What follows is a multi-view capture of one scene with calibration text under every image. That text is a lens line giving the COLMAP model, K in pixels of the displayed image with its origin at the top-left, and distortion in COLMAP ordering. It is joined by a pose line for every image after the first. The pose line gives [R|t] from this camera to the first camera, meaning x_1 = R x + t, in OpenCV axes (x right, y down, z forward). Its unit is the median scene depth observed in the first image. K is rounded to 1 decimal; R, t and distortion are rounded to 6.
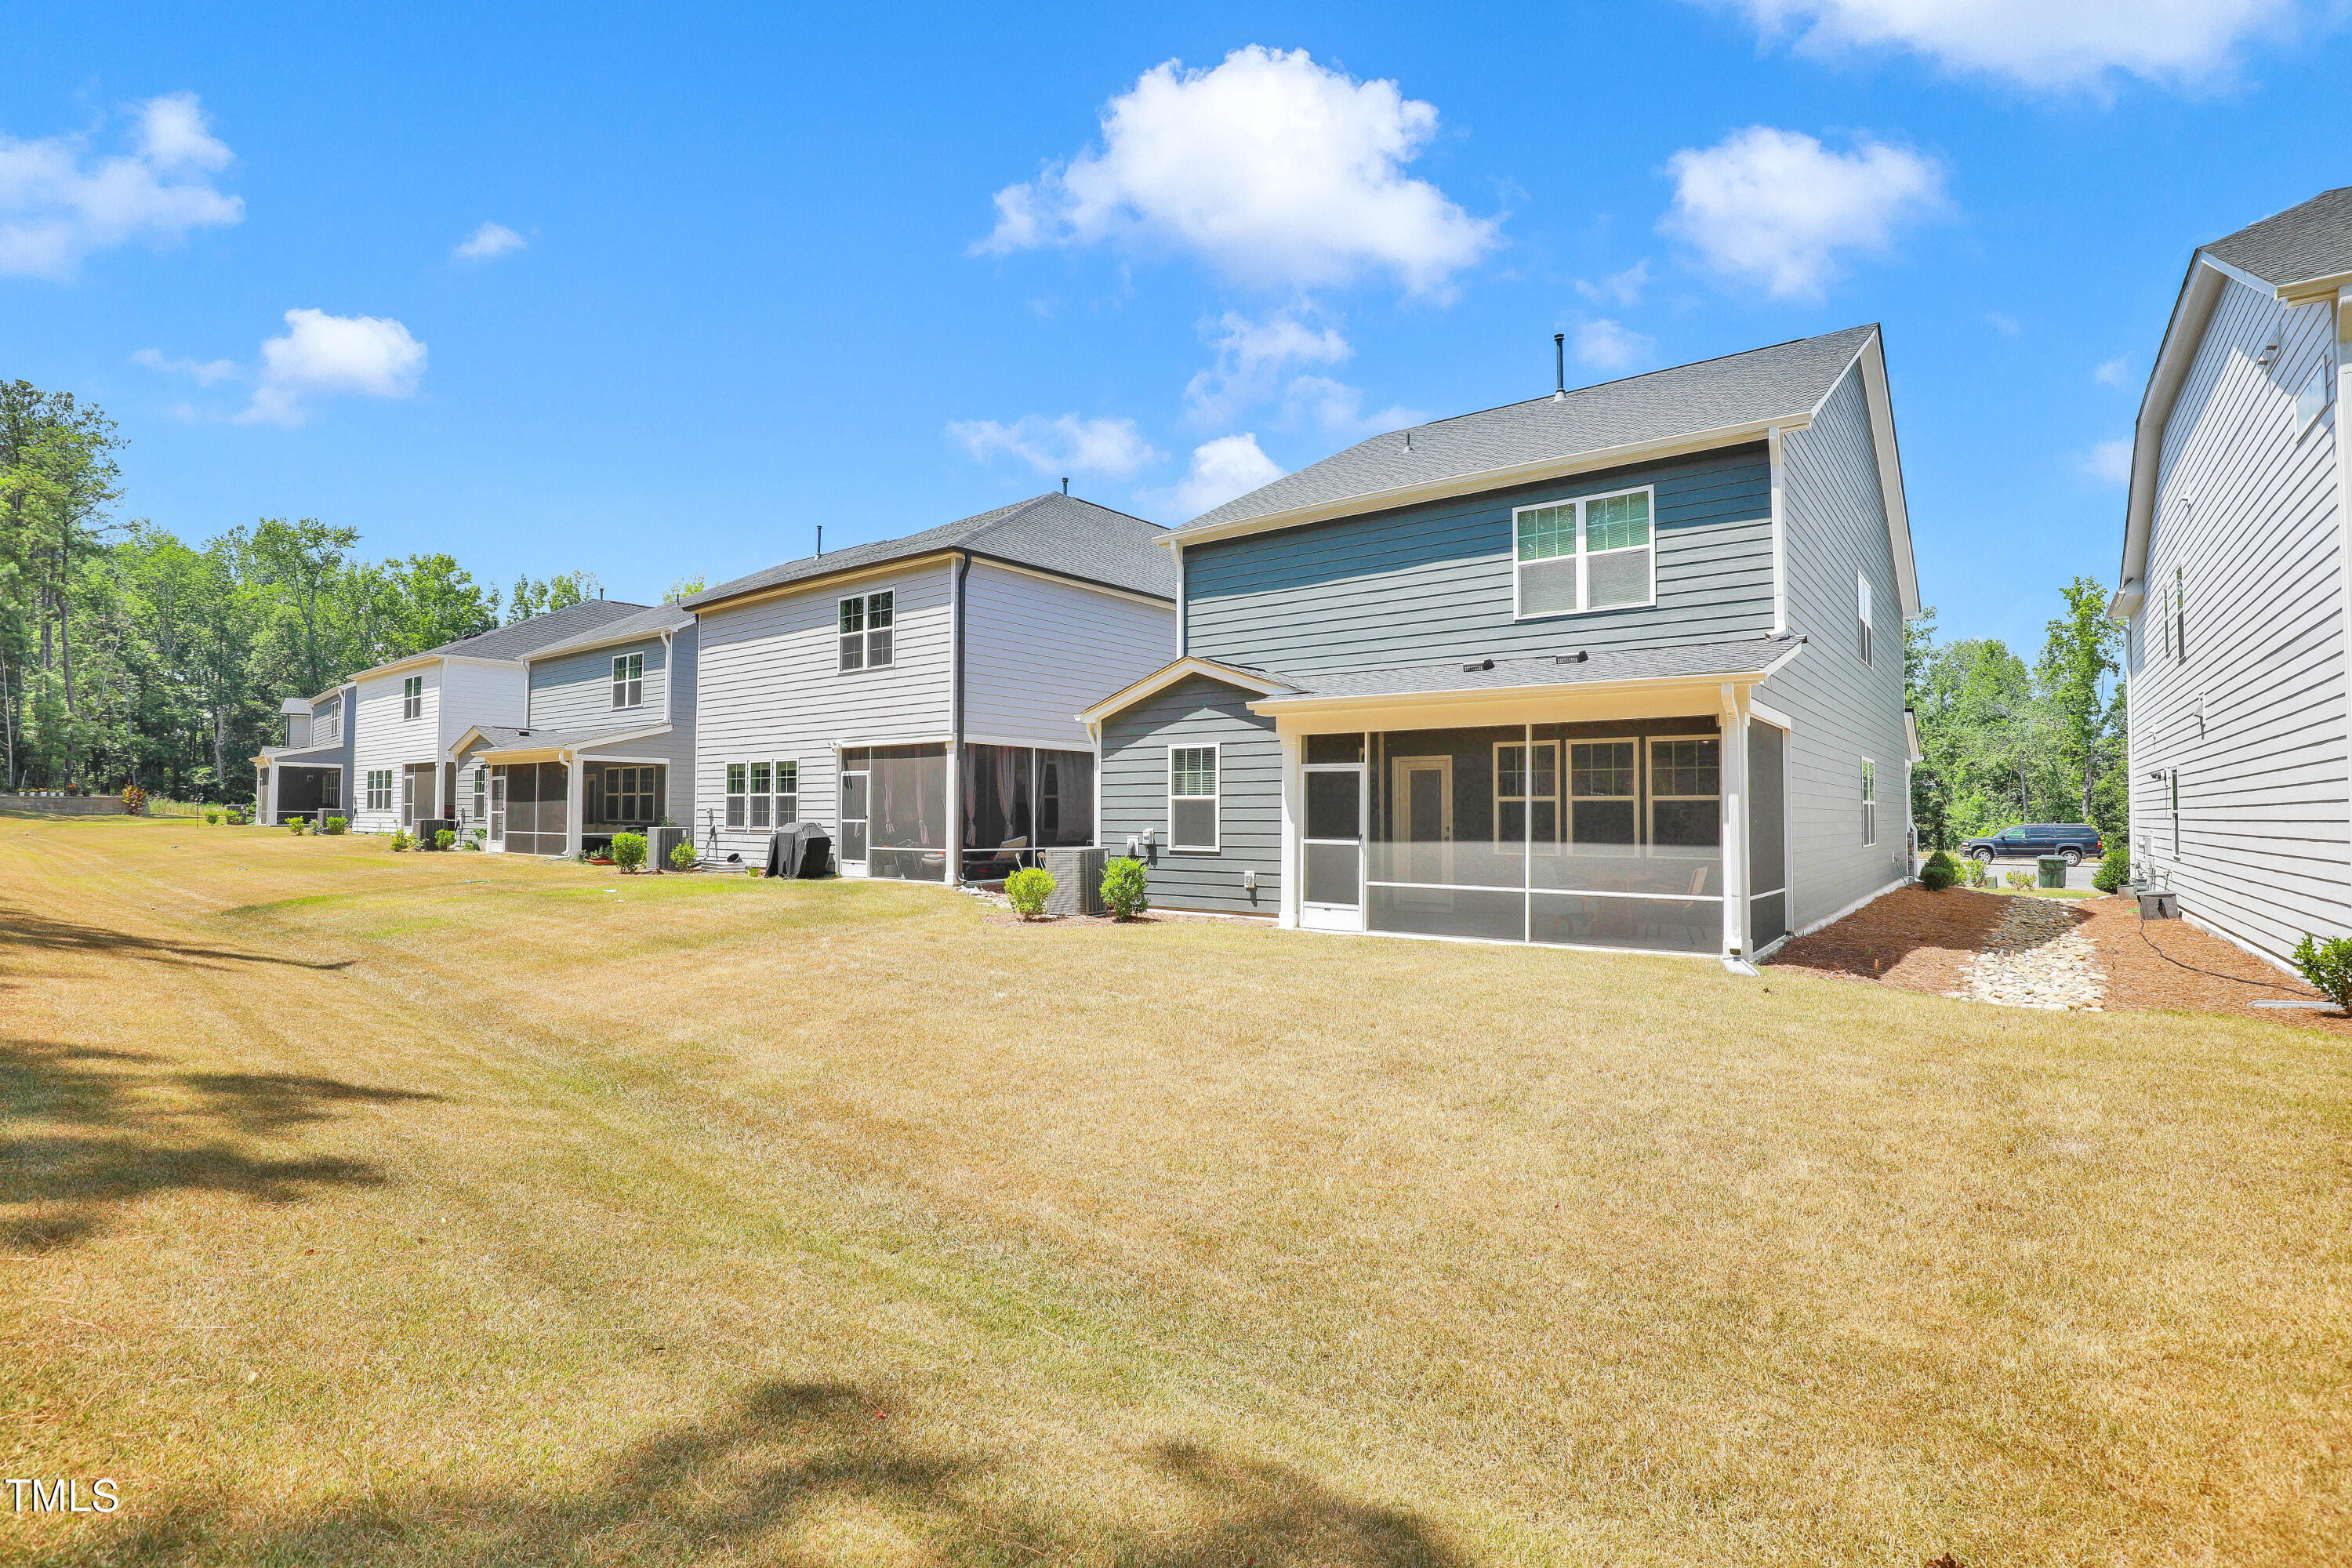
lens RADIAL K [[1104.1, 0, 1164.8], [0, 1104.1, 760.6], [0, 0, 1]] dist [0.019195, 0.001926]
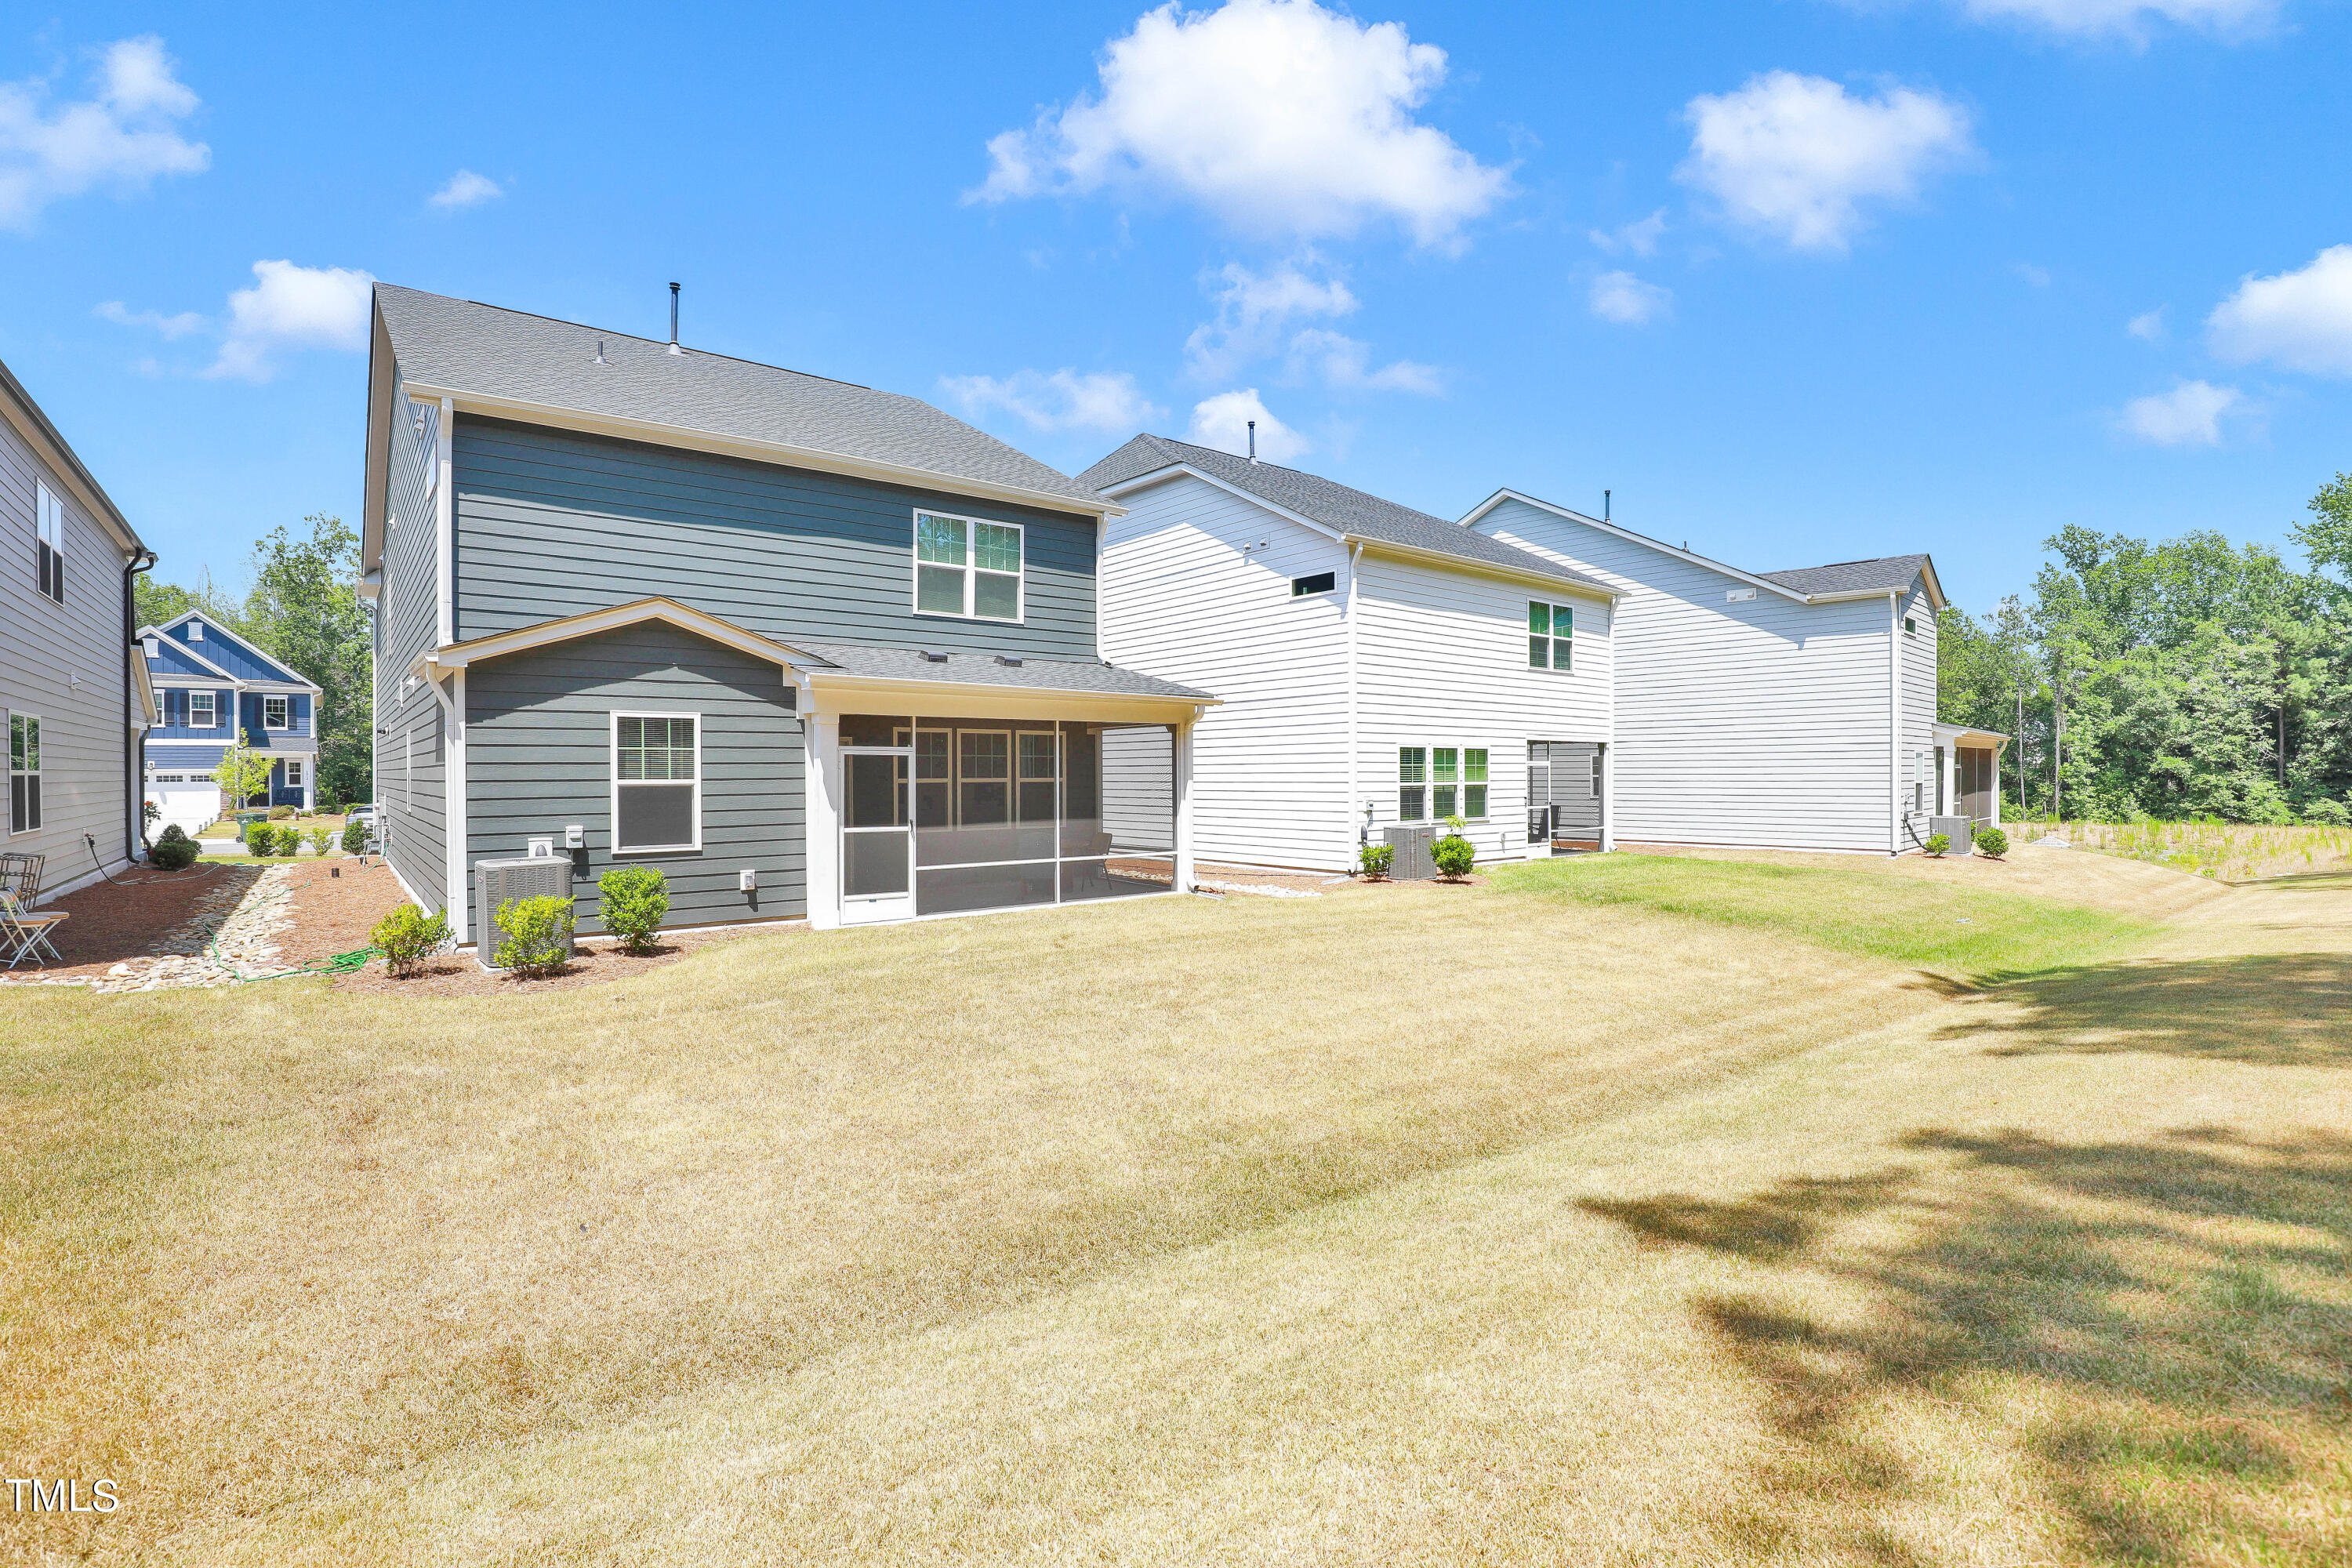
lens RADIAL K [[1104.1, 0, 1165.1], [0, 1104.1, 792.3], [0, 0, 1]] dist [0.019195, 0.001926]
pose [[0.256014, -0.014109, 0.966570, -0.705405], [-0.031072, 0.999257, 0.022816, 0.013343], [-0.966173, -0.035875, 0.255386, 0.528390]]
